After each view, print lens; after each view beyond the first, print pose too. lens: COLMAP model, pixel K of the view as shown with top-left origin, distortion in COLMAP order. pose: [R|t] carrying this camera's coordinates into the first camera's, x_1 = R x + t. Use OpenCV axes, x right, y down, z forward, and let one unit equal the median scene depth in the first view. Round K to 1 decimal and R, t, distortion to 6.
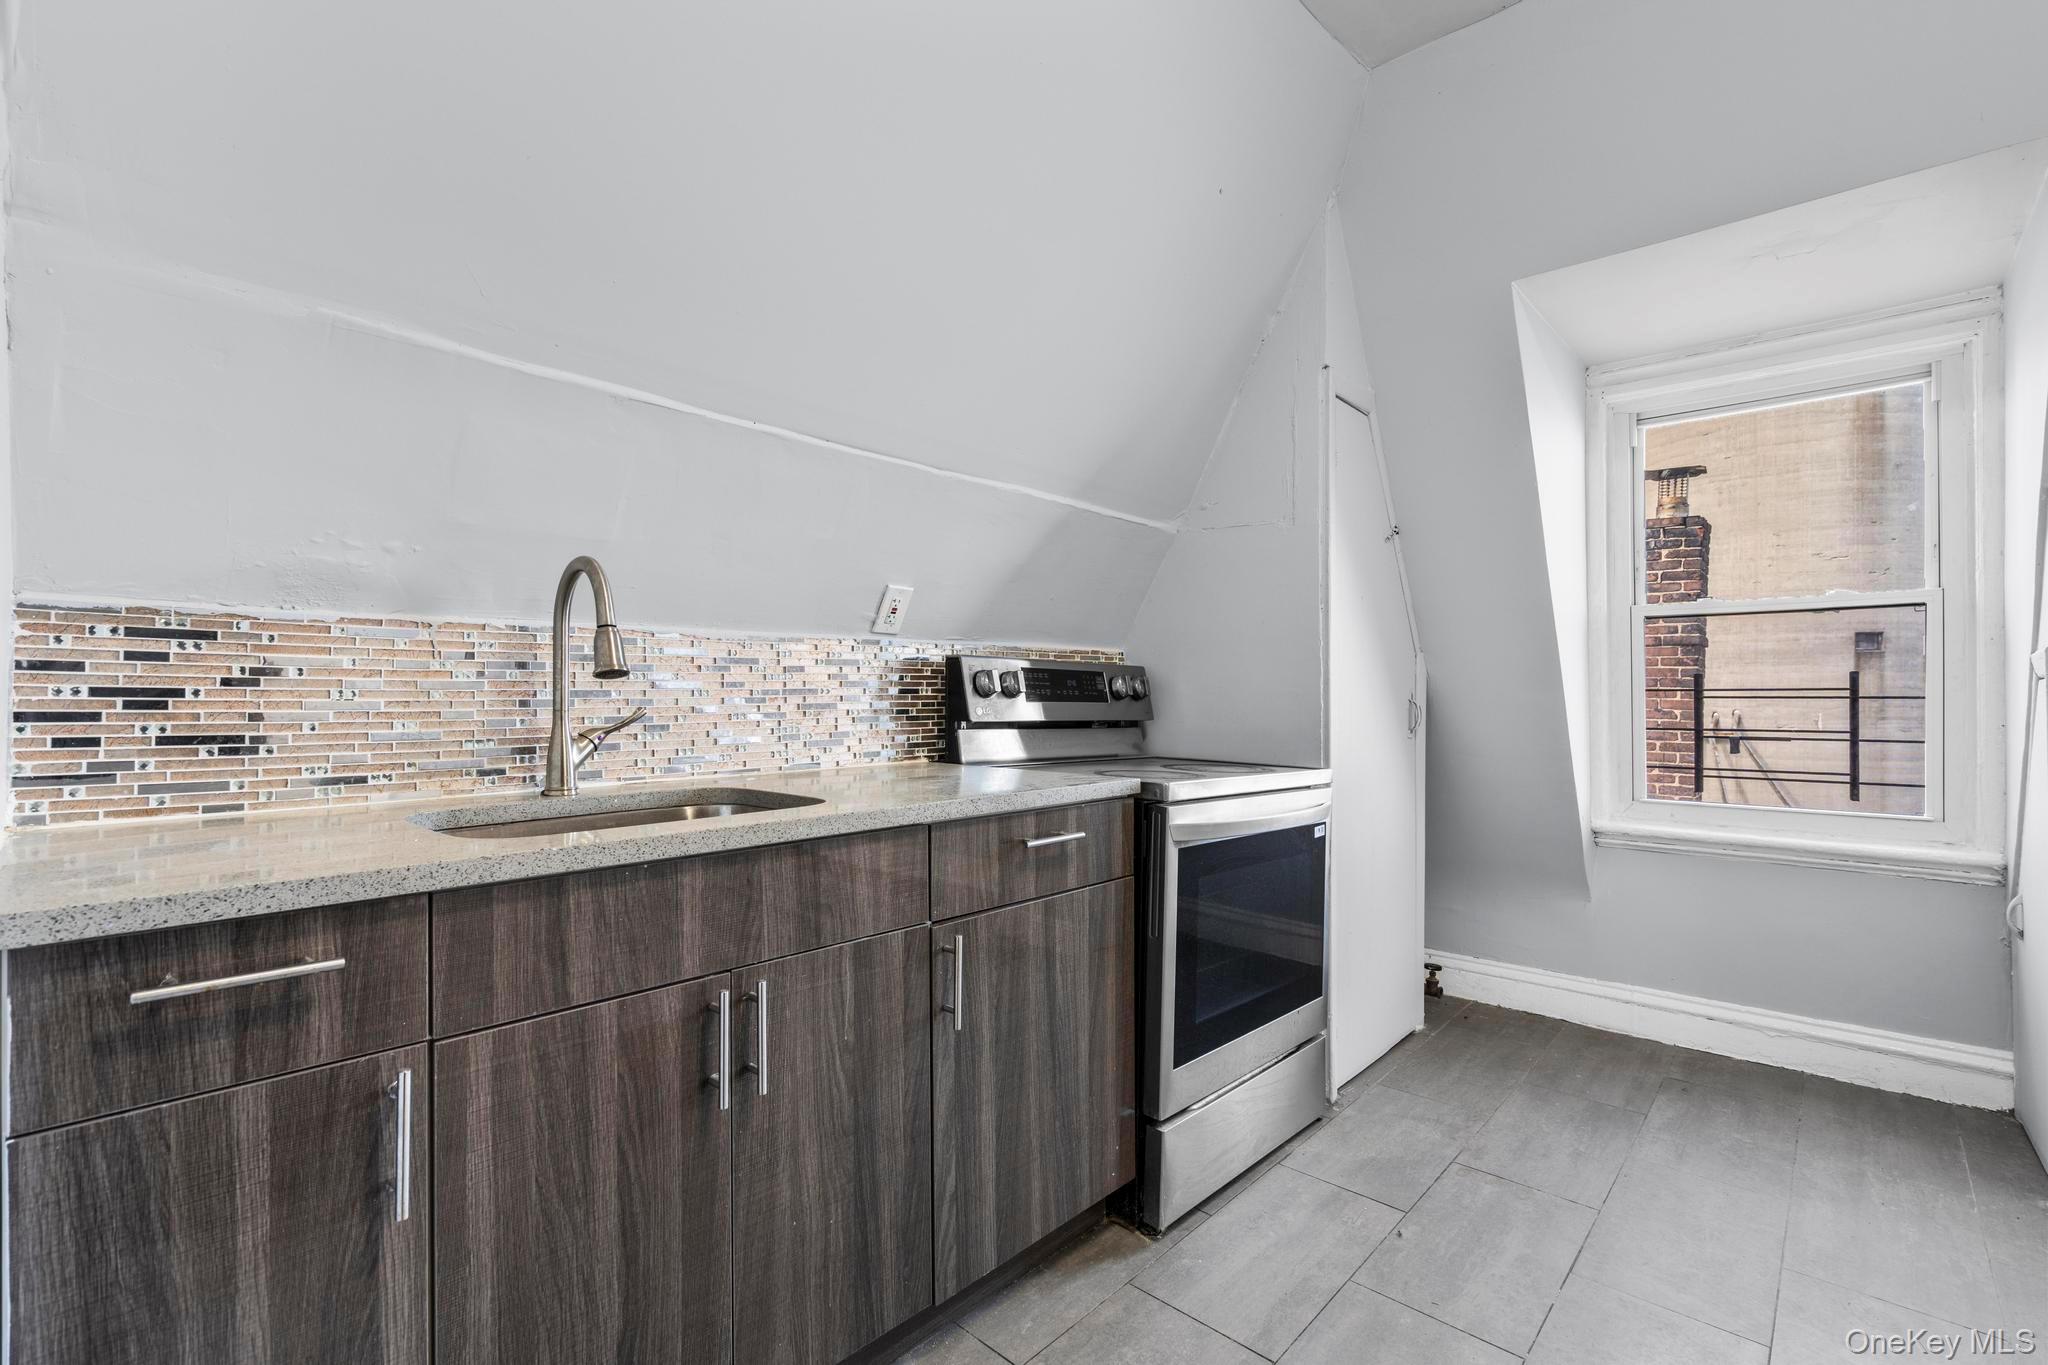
lens RADIAL K [[904.1, 0, 1019.1], [0, 904.1, 697.3], [0, 0, 1]] dist [-0.002407, -0.000444]
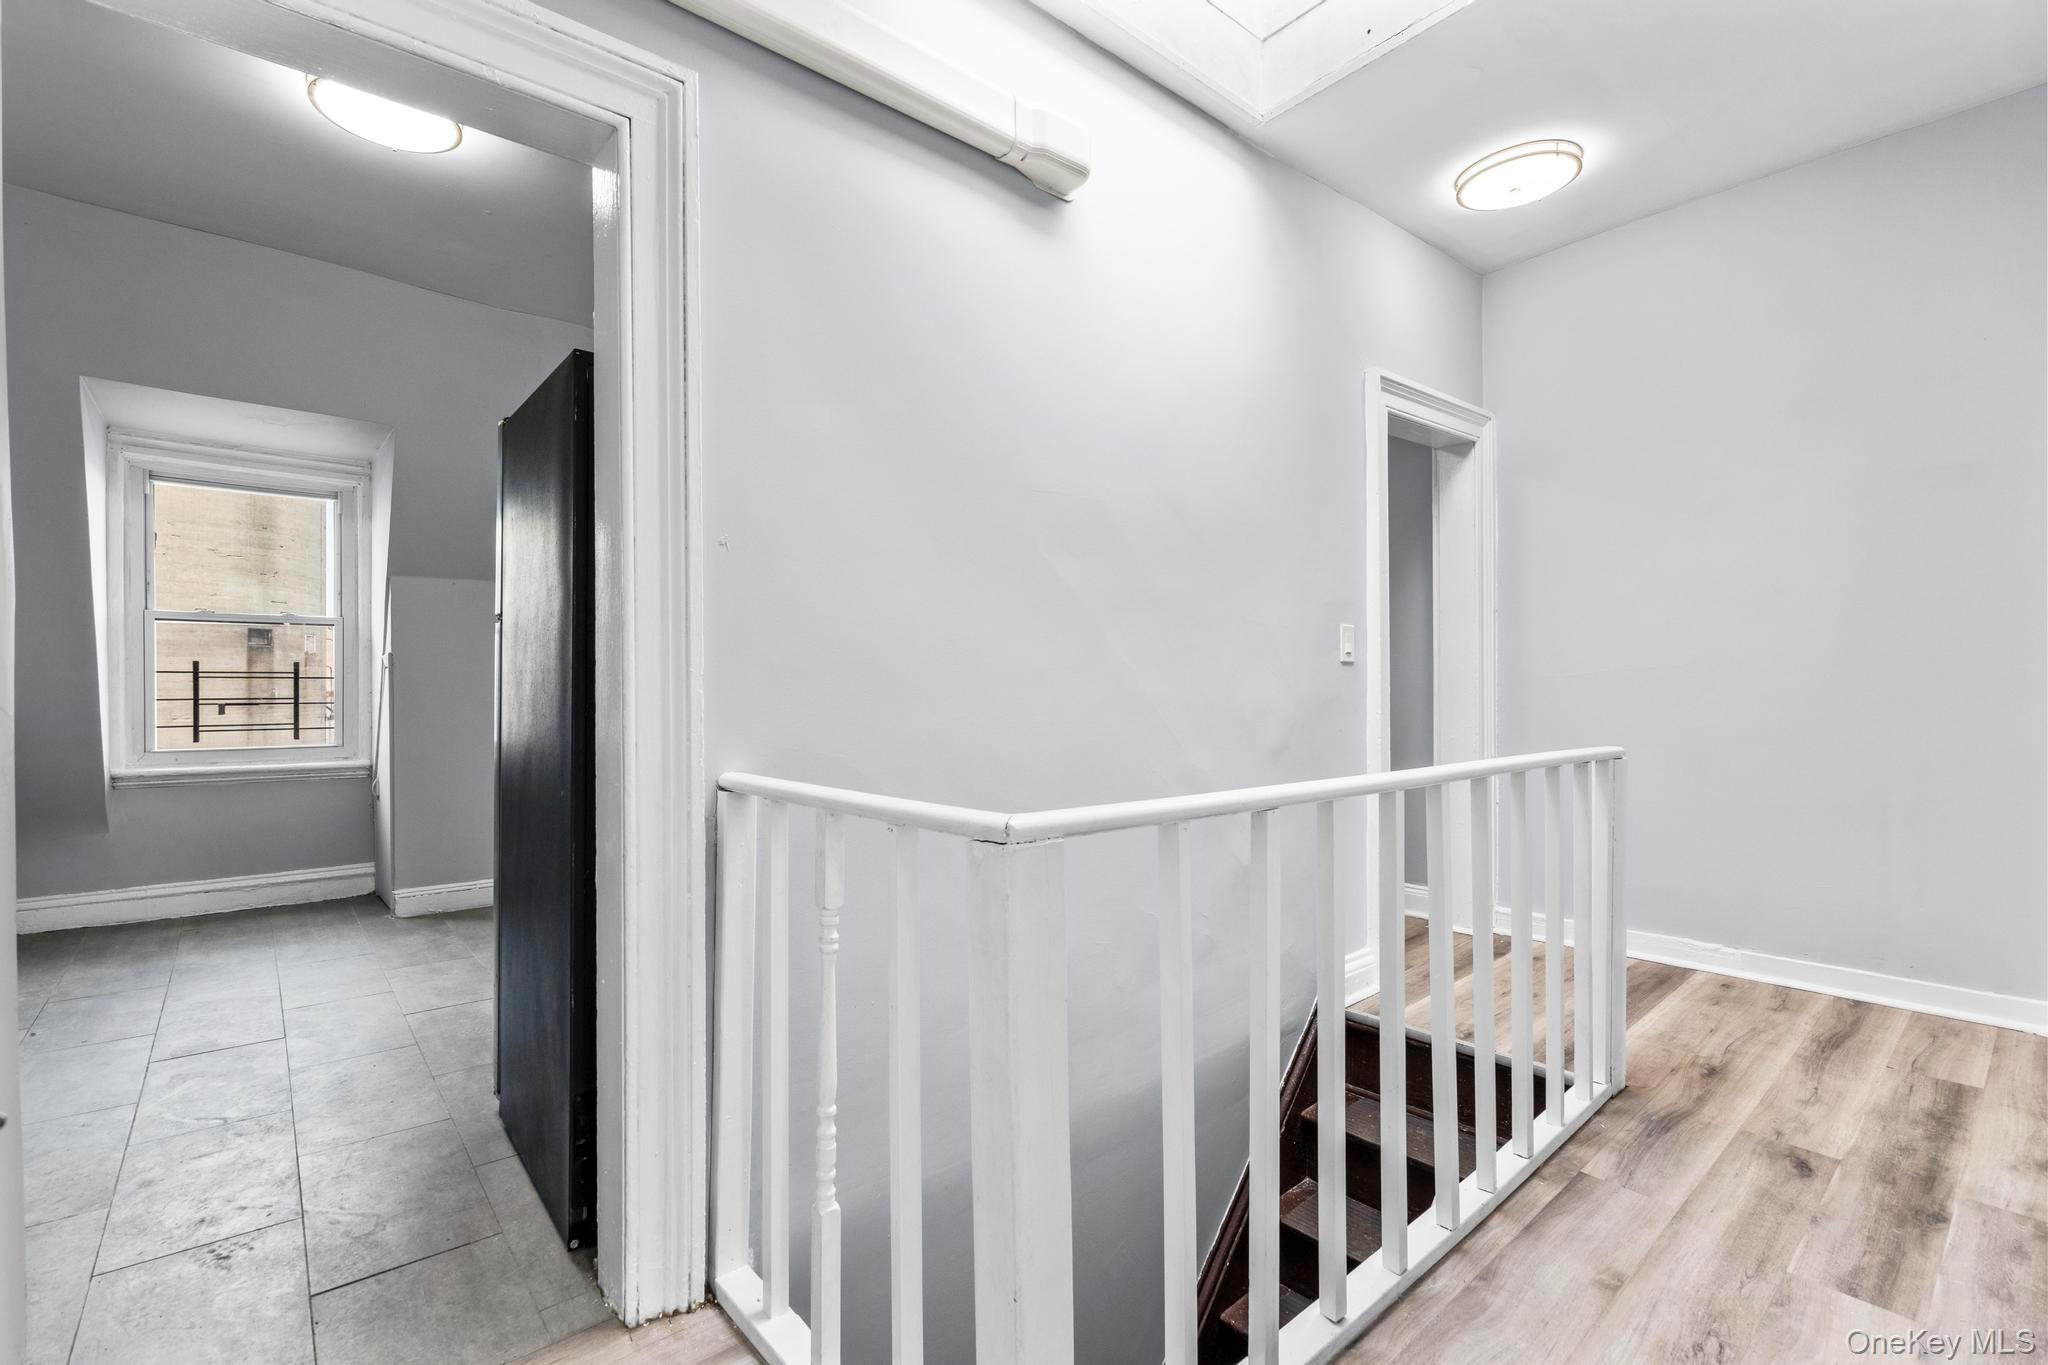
lens RADIAL K [[904.1, 0, 1018.6], [0, 904.1, 688.3], [0, 0, 1]] dist [-0.002407, -0.000444]
pose [[0.112930, 0.002004, 0.993601, -0.538324], [-0.000423, 0.999998, -0.001969, 0.020214], [-0.993603, -0.000198, 0.112931, -0.478431]]
